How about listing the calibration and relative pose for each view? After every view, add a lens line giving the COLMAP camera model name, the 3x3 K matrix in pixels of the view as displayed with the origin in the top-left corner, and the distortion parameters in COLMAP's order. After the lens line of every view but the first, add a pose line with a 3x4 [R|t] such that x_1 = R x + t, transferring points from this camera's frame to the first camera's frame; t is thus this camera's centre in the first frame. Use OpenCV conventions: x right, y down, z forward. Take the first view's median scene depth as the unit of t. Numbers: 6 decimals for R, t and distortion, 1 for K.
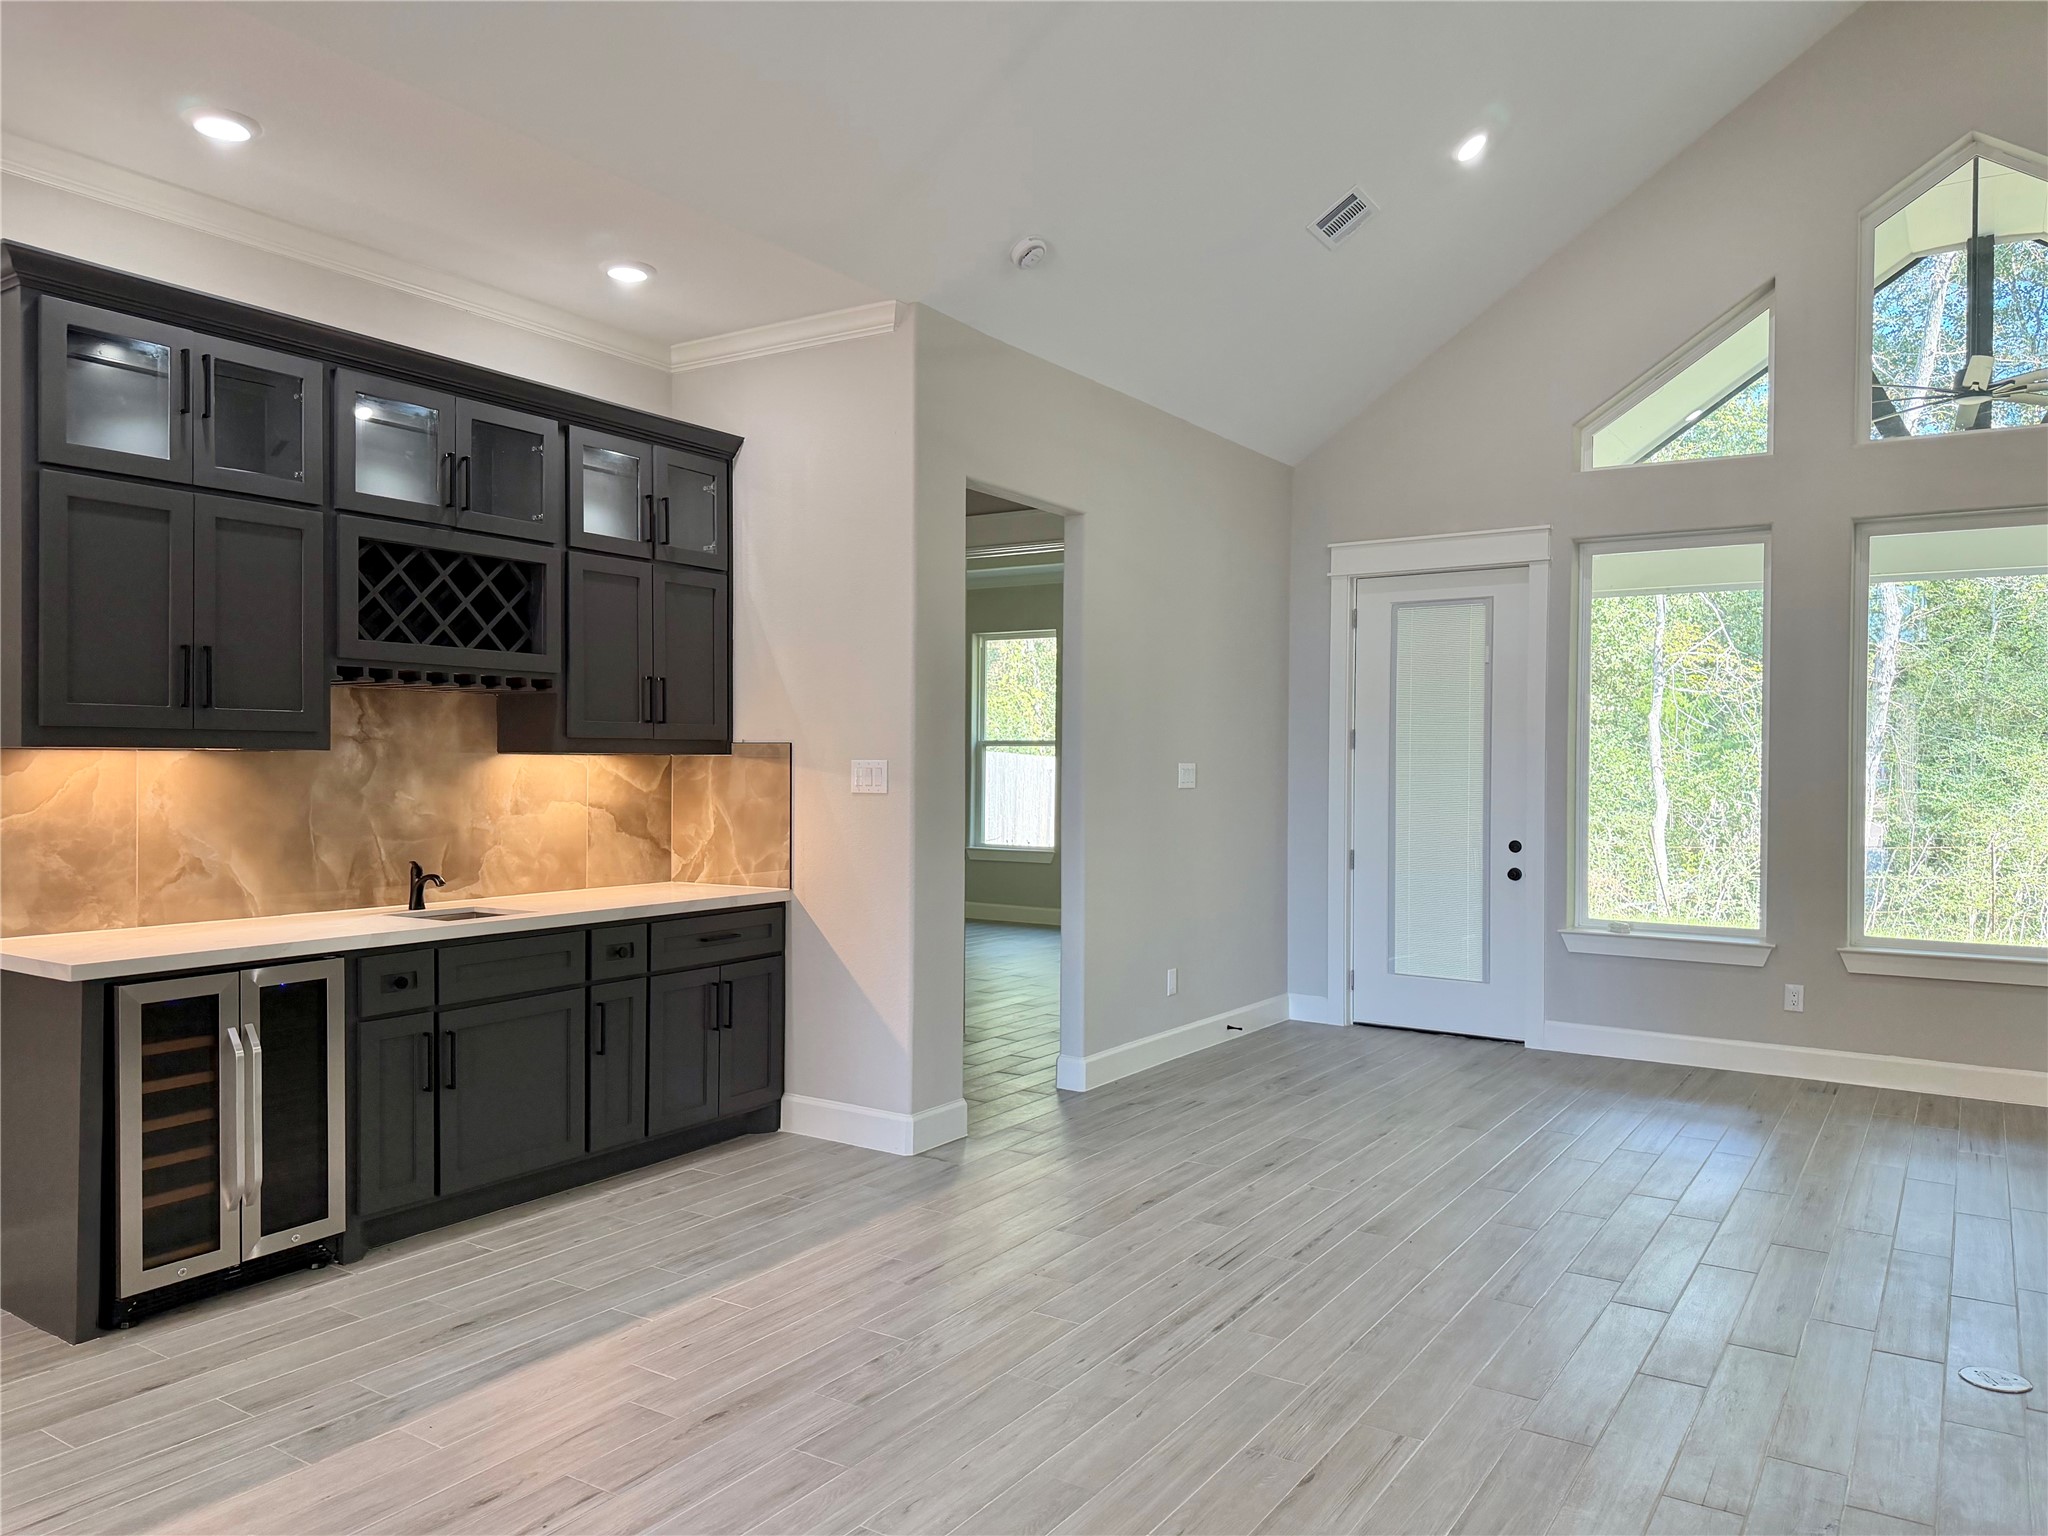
lens RADIAL K [[1446.3, 0, 1017.9], [0, 1446.3, 773.9], [0, 0, 1]] dist [0.062082, -0.075566]
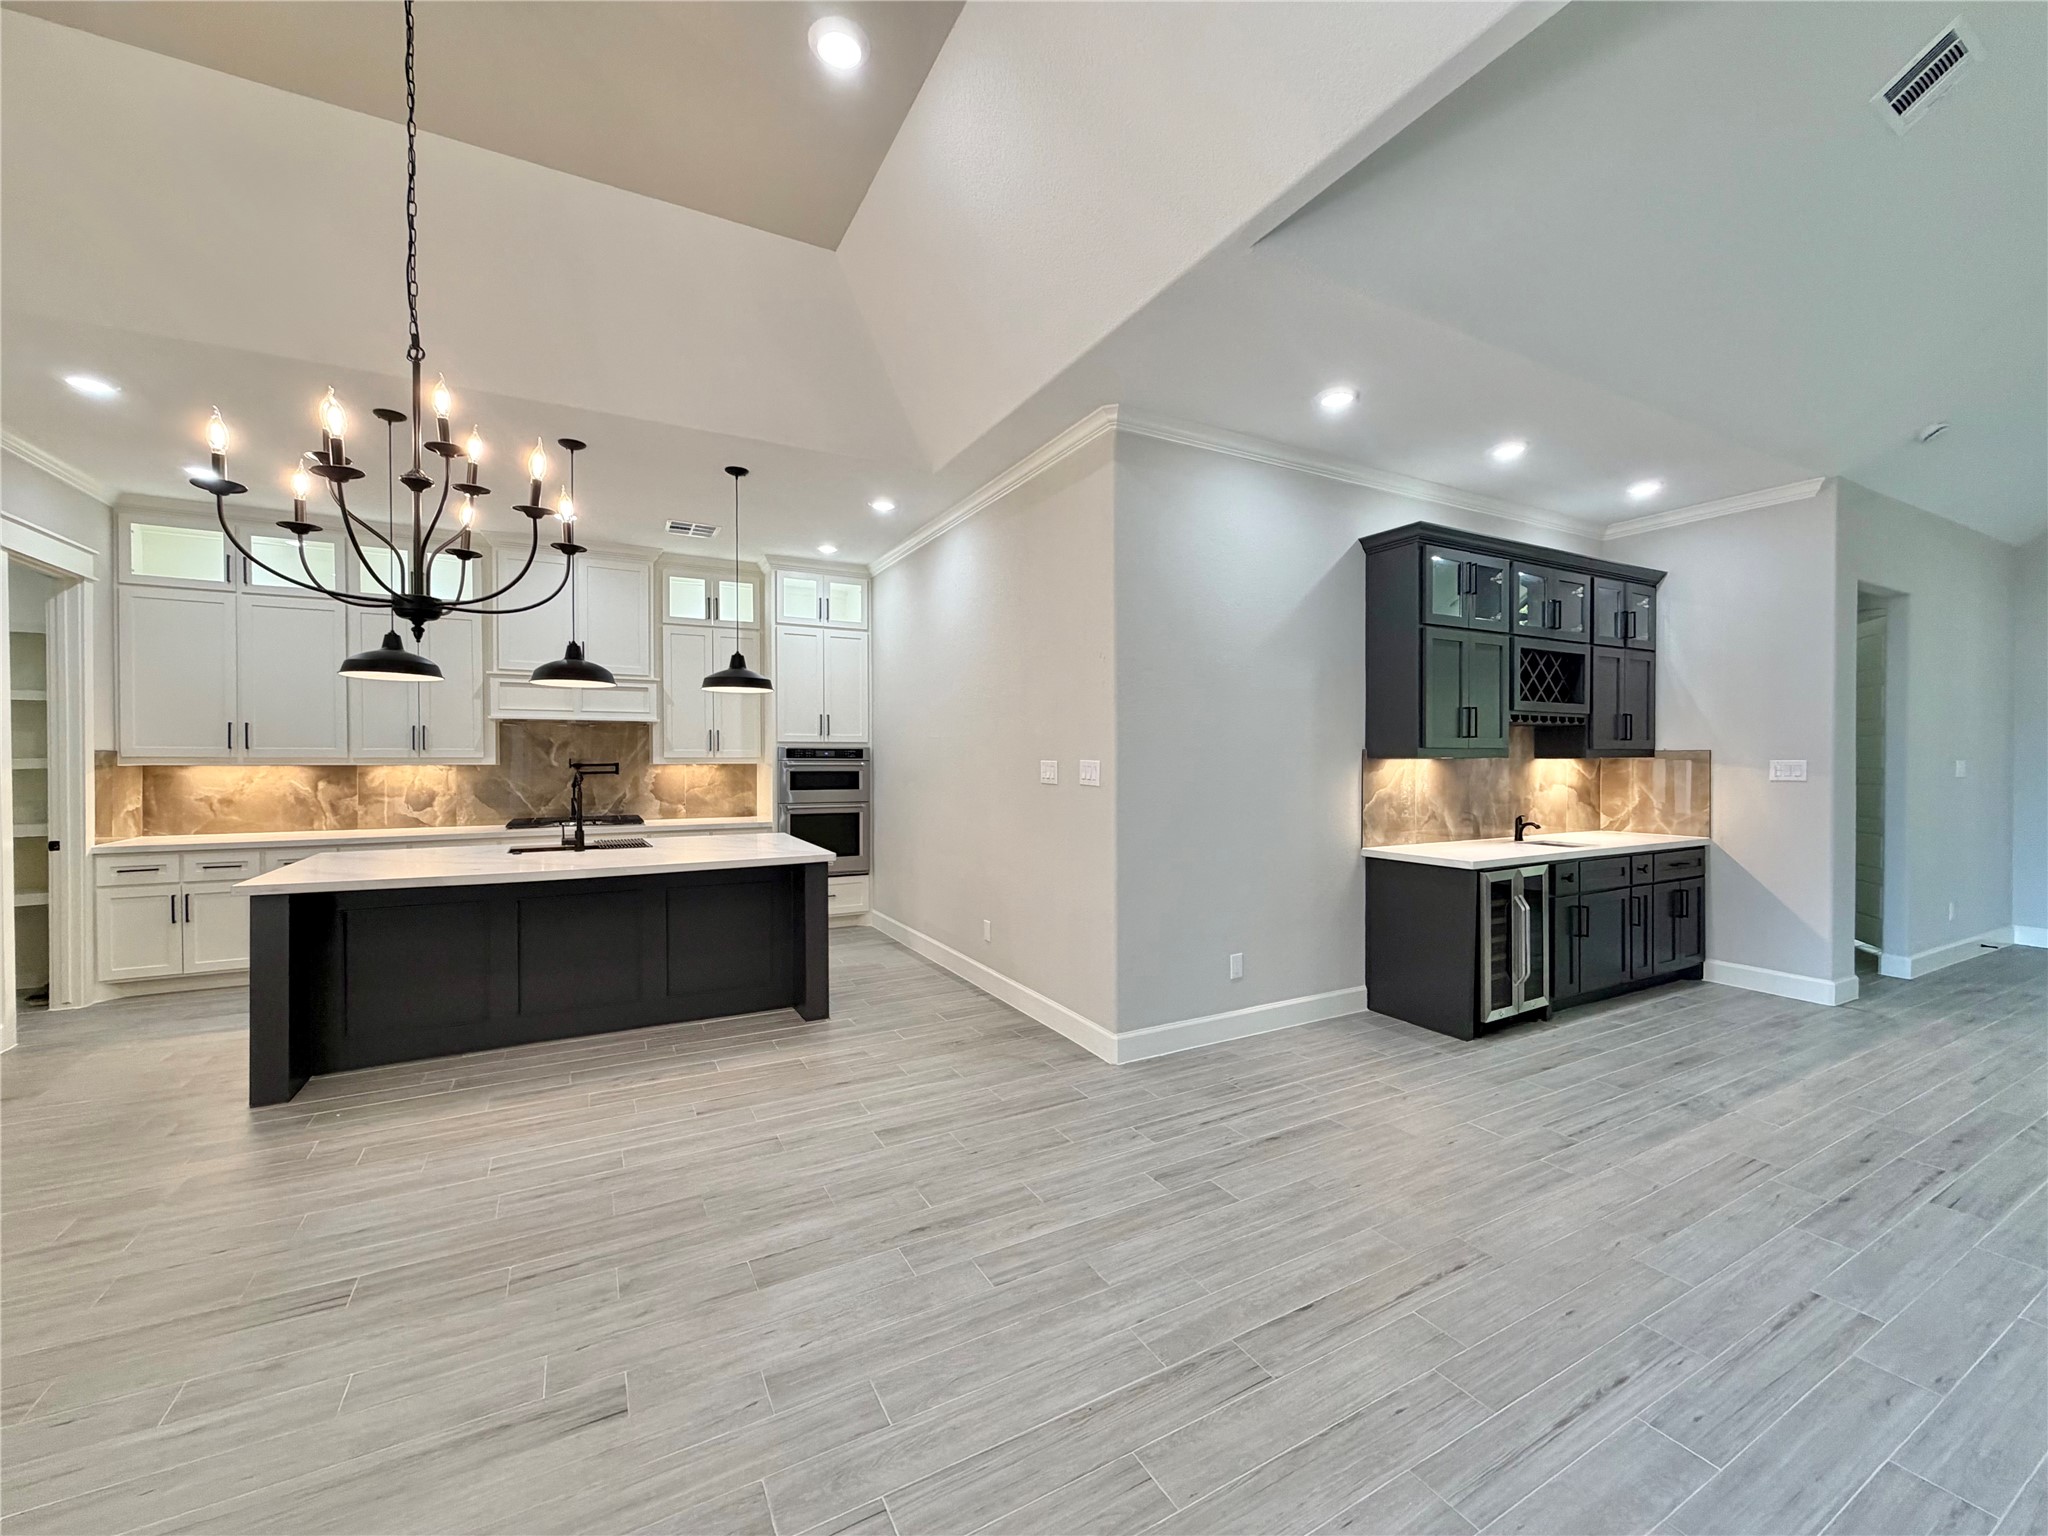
lens RADIAL K [[821.7, 0, 1022.2], [0, 821.7, 769.4], [0, 0, 1]] dist [-0.002463, 0.002298]
pose [[0.882615, -0.002186, -0.470091, -0.472403], [0.003035, 0.999995, 0.001047, -0.003318], [0.470086, -0.002351, 0.882617, -0.246511]]
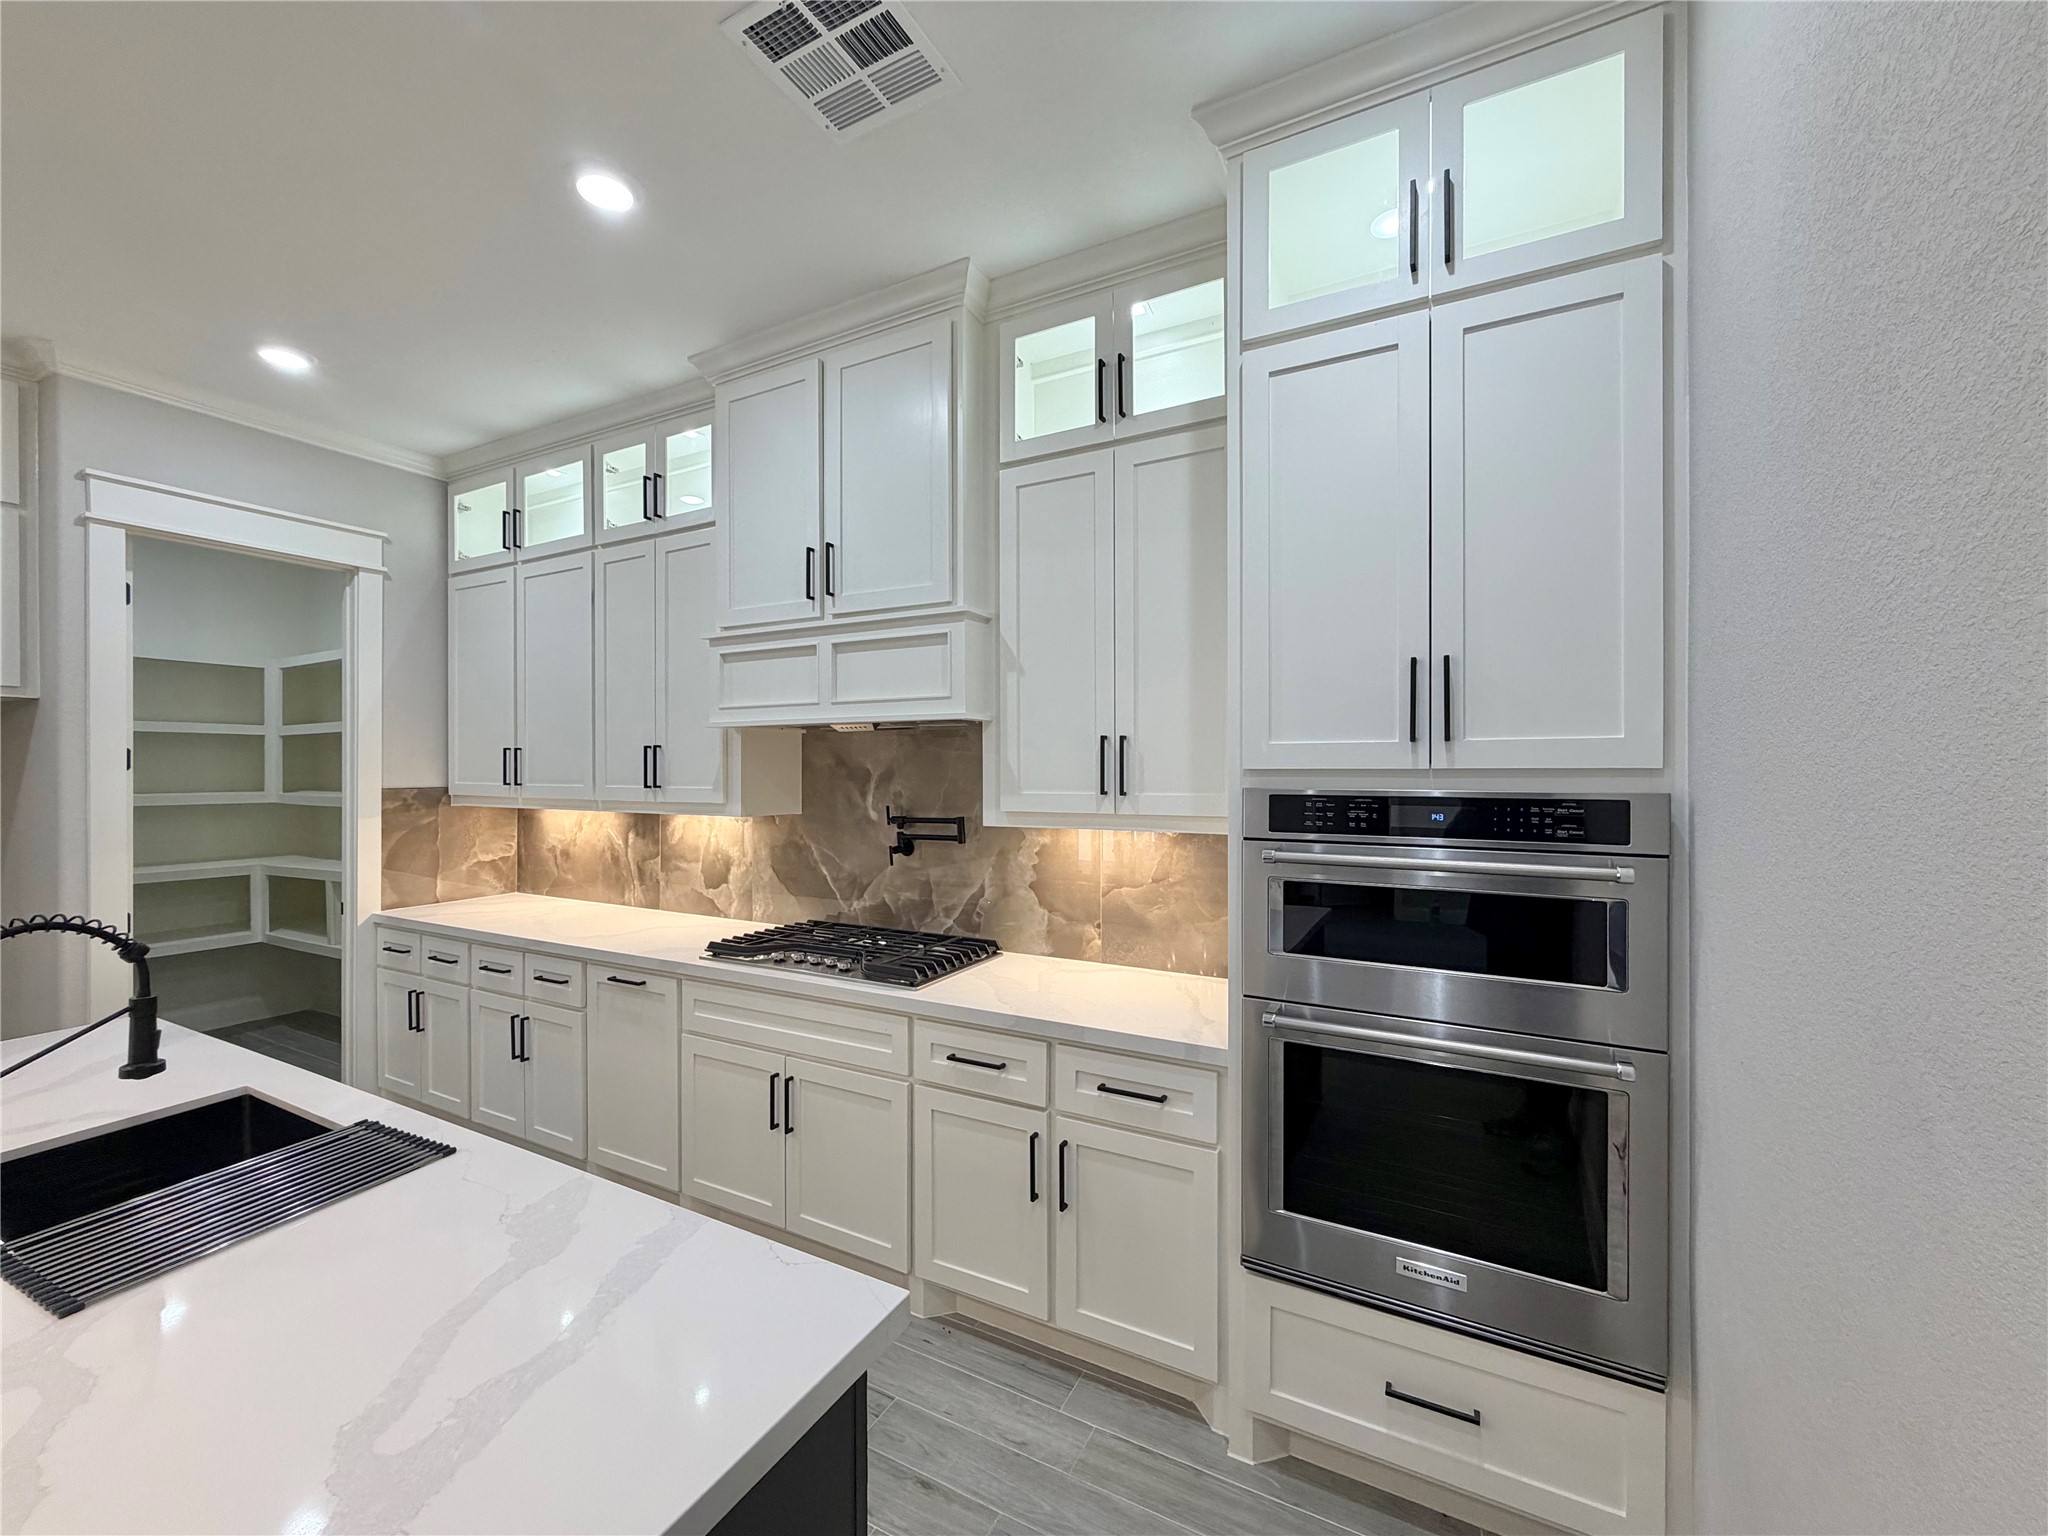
lens RADIAL K [[821.7, 0, 1016.4], [0, 821.7, 768.5], [0, 0, 1]] dist [-0.002463, 0.002298]
pose [[0.088024, -0.008726, -0.996080, -1.107047], [-0.008182, 0.999922, -0.009483, -0.045300], [0.996085, 0.008985, 0.087946, 0.634404]]
